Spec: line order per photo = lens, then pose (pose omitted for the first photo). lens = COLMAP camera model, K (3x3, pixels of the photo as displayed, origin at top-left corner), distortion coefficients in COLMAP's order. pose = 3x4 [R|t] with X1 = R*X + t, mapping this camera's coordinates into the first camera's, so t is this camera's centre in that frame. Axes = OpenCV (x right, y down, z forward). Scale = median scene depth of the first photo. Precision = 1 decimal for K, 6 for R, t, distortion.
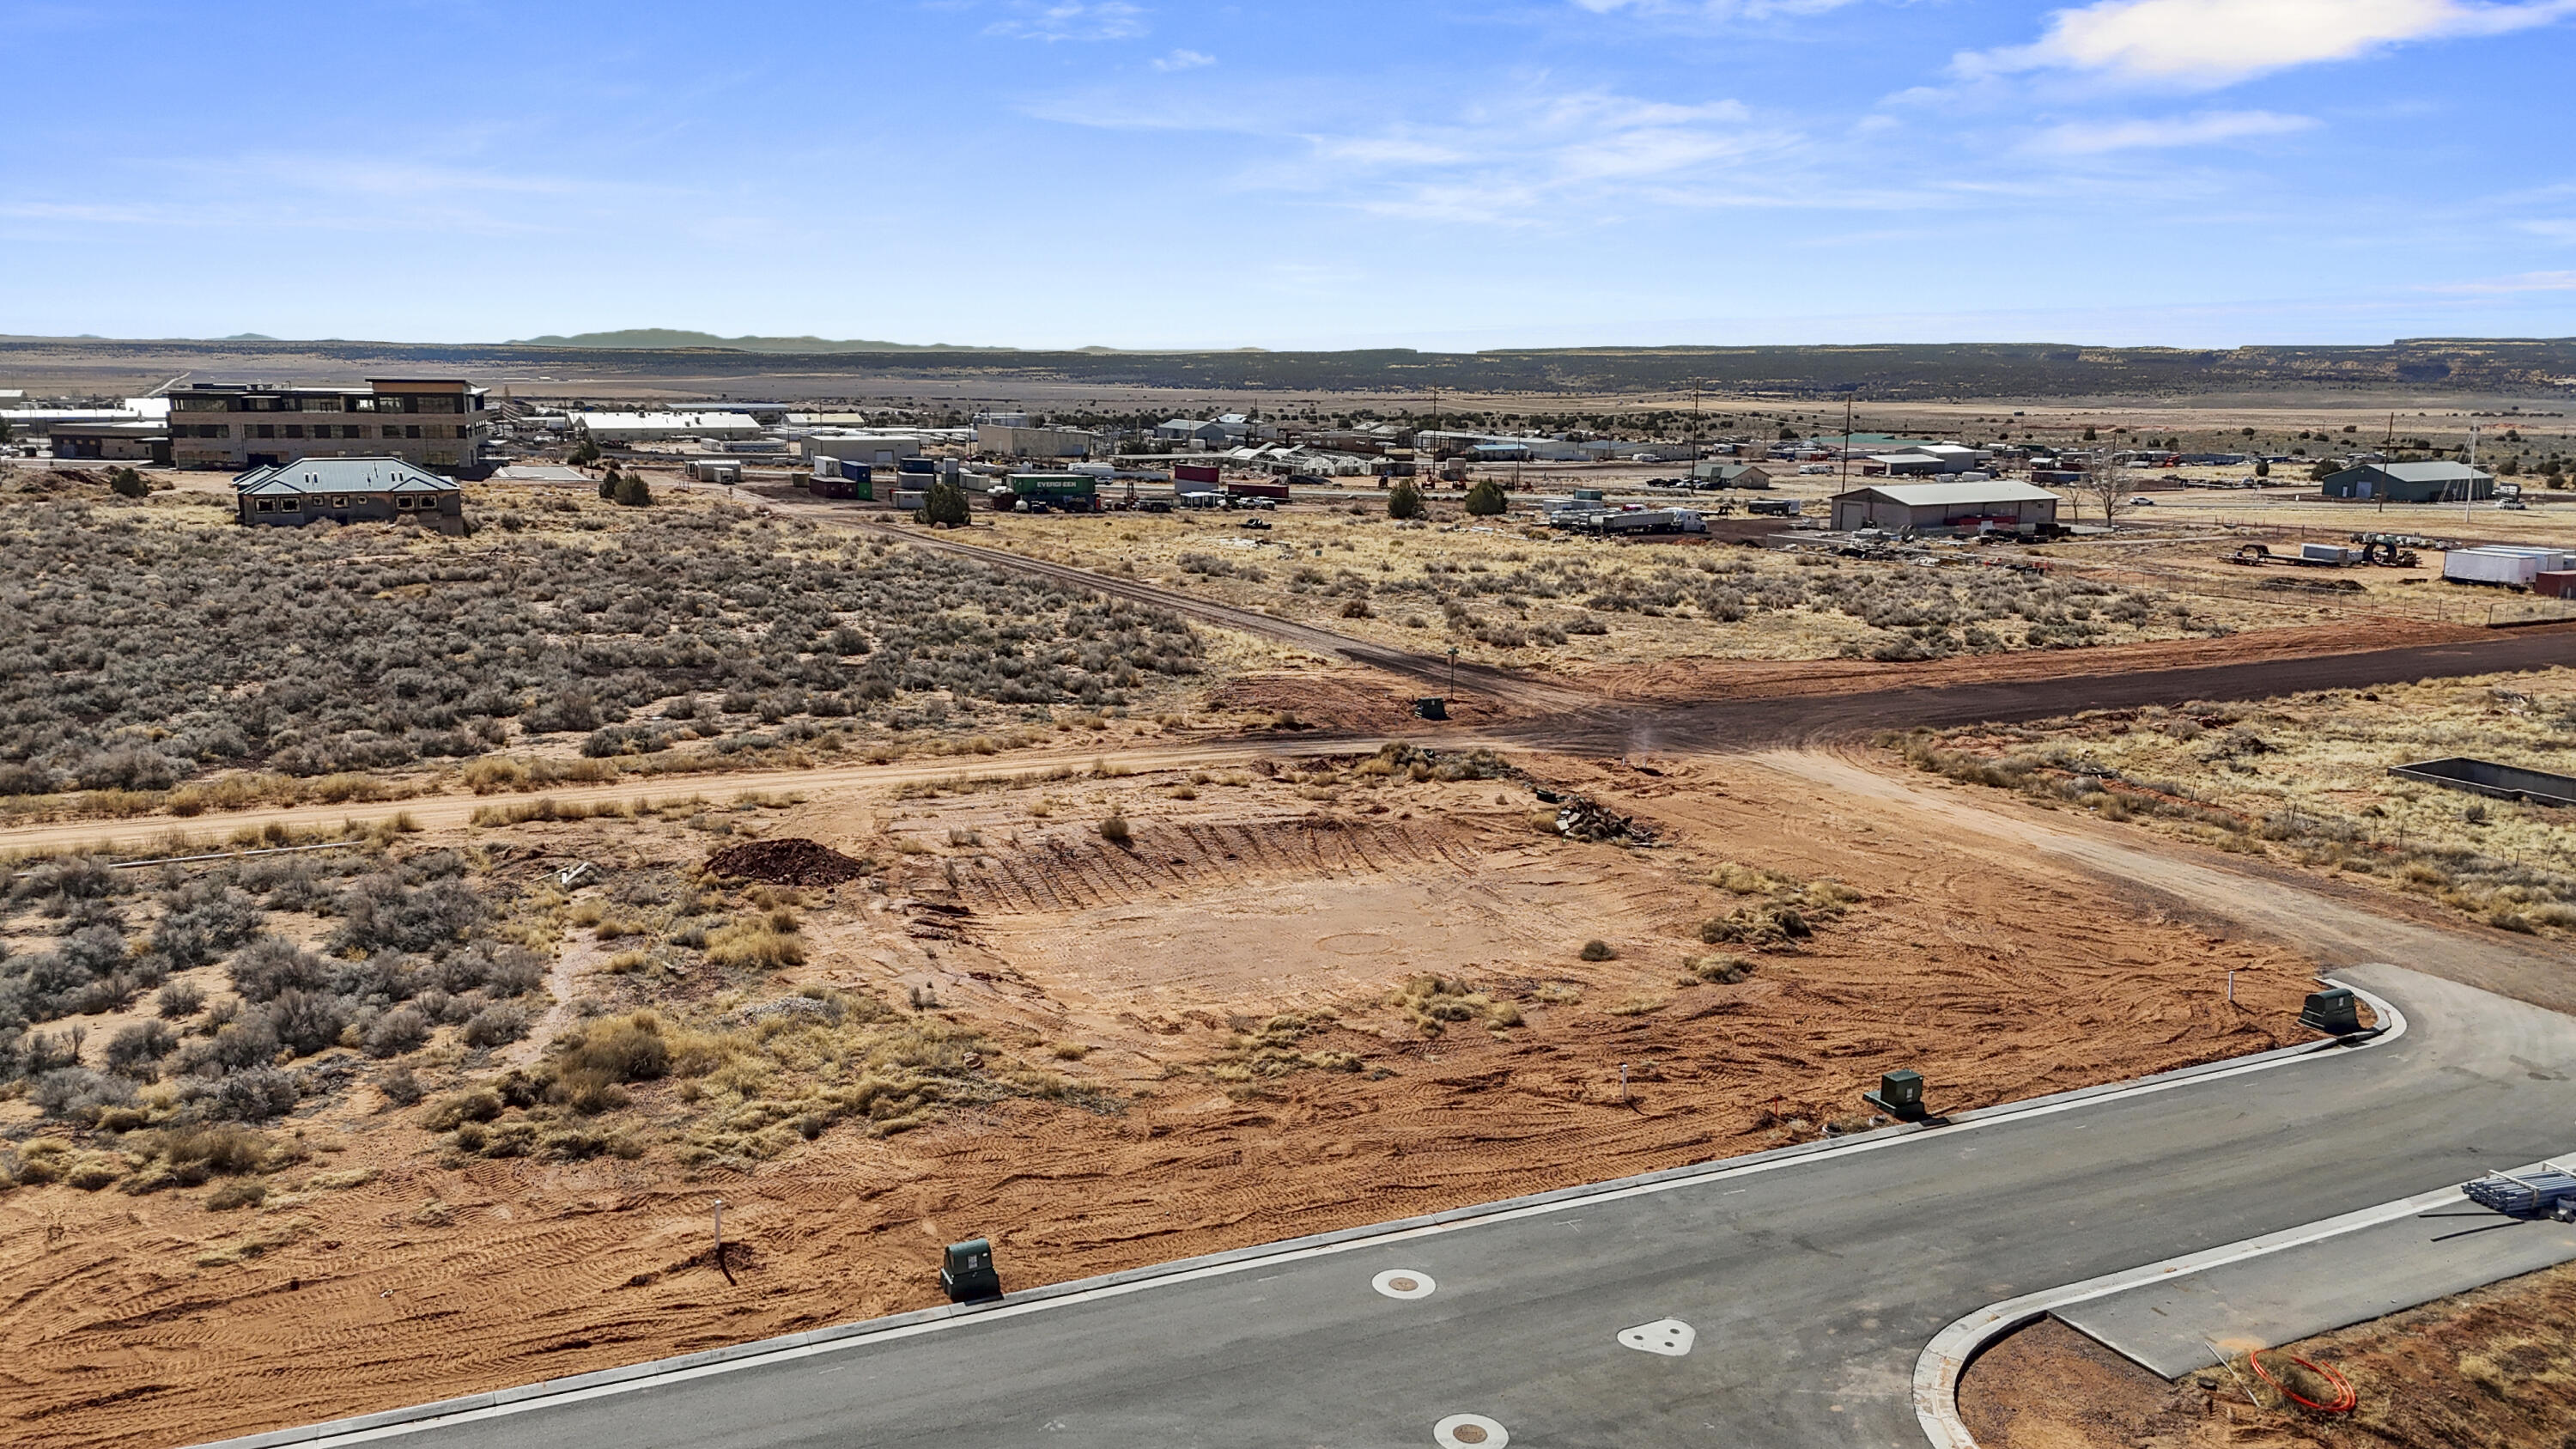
lens RADIAL K [[1879.2, 0, 1292.6], [0, 1879.2, 718.2], [0, 0, 1]] dist [0.094065, -0.098685]
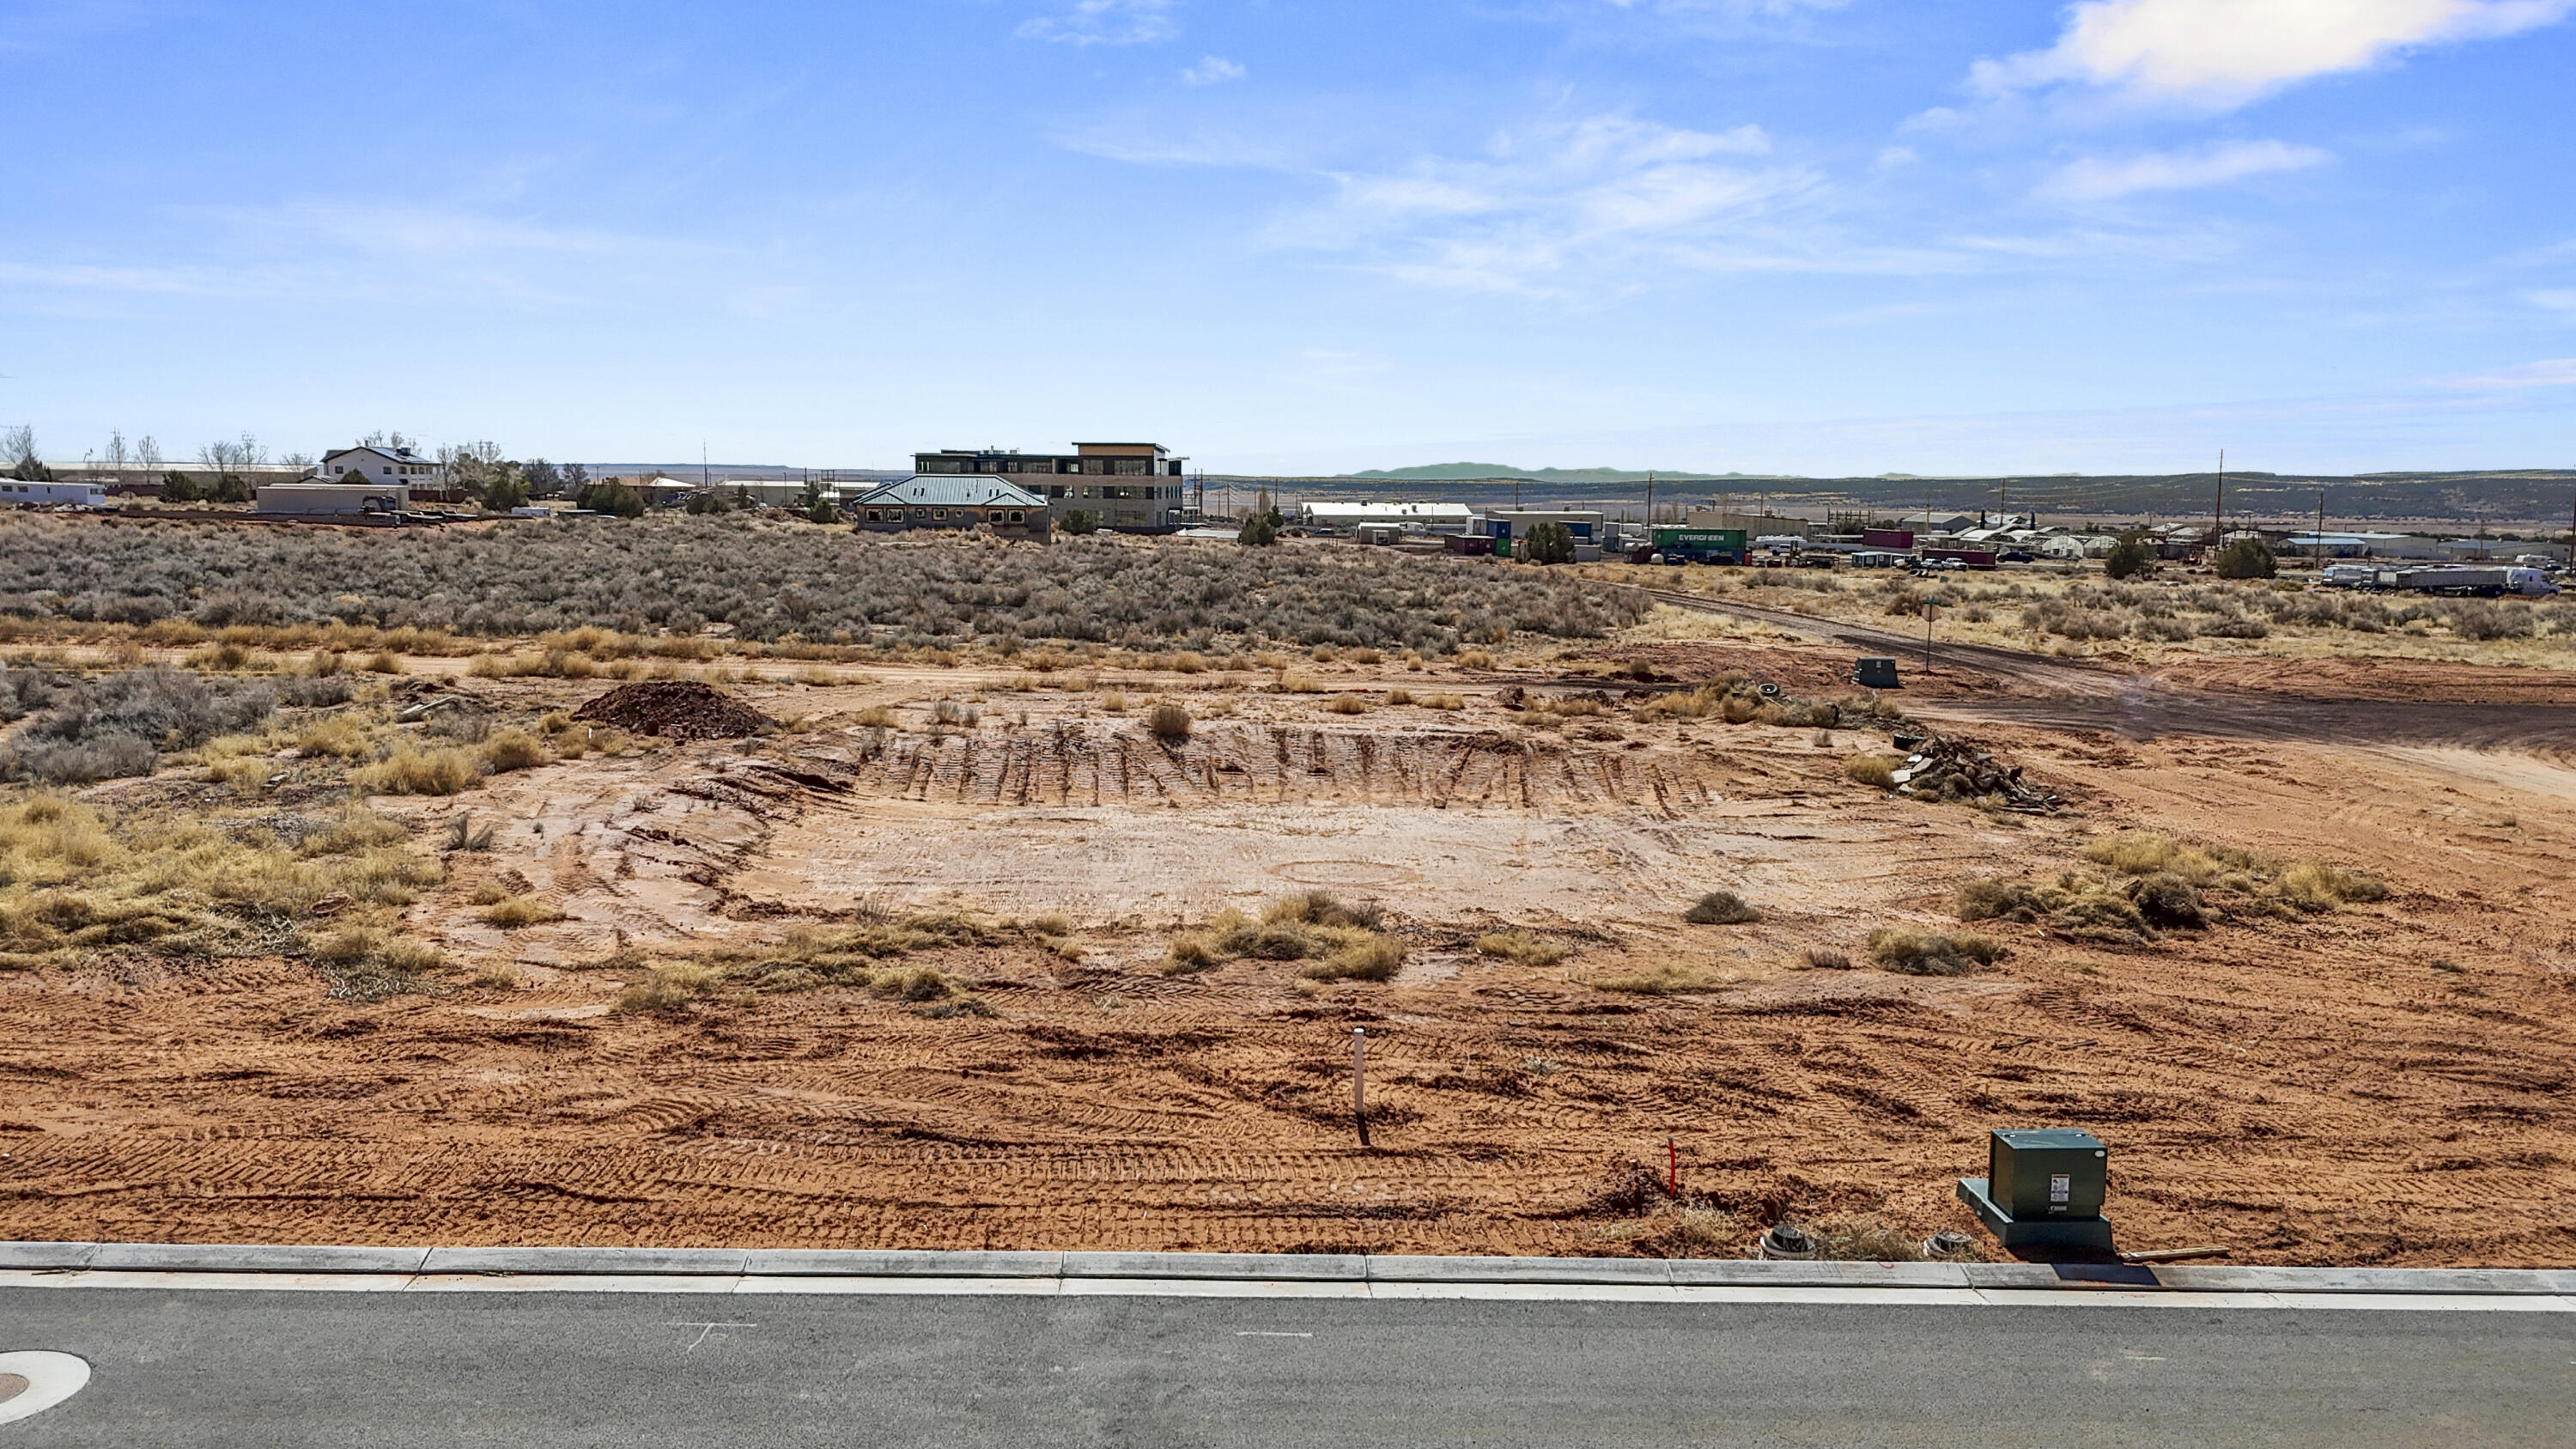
lens RADIAL K [[1879.2, 0, 1292.6], [0, 1879.2, 718.2], [0, 0, 1]] dist [0.094065, -0.098685]
pose [[0.917721, 0.049305, -0.394153, 0.212625], [-0.075660, 0.995798, -0.051598, 0.088258], [0.389953, 0.077175, 0.917595, 0.384406]]
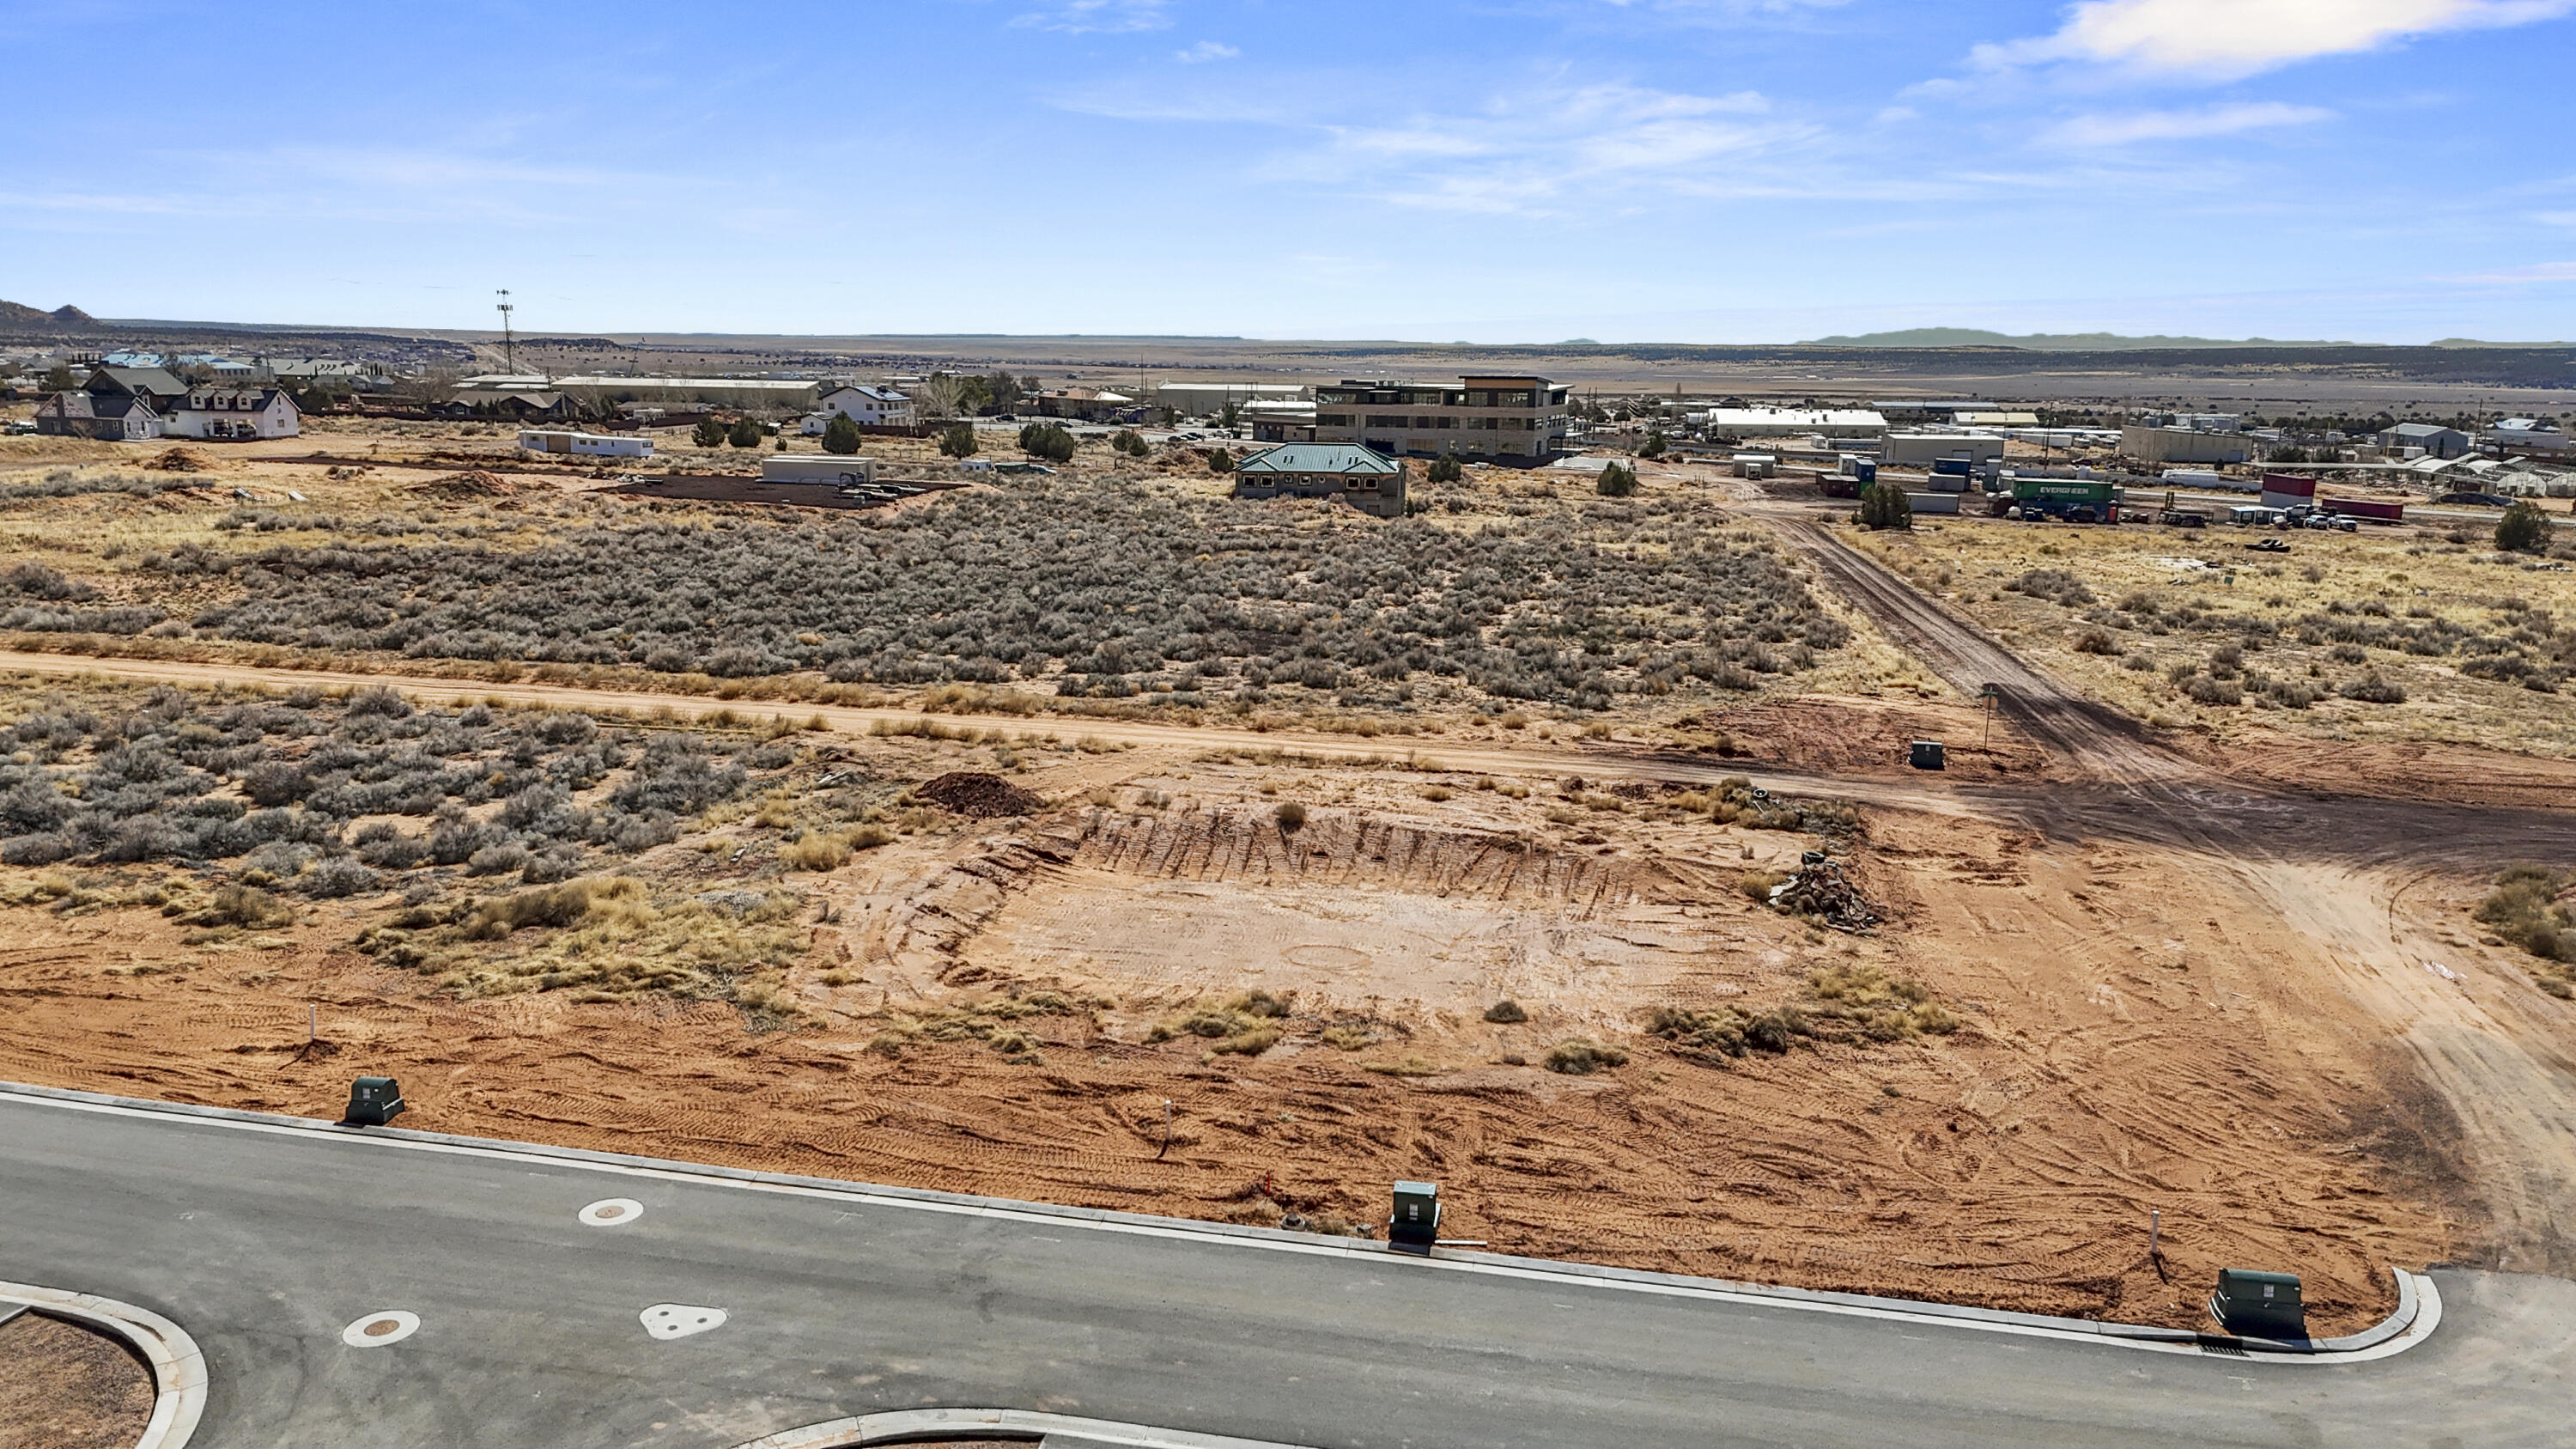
lens RADIAL K [[1879.5, 0, 1297.1], [0, 1879.5, 725.1], [0, 0, 1]] dist [0.099247, -0.110933]
pose [[0.802586, 0.117835, -0.584783, 0.484561], [-0.115526, 0.992440, 0.041425, -0.029728], [0.585243, 0.034311, 0.810132, 0.180622]]
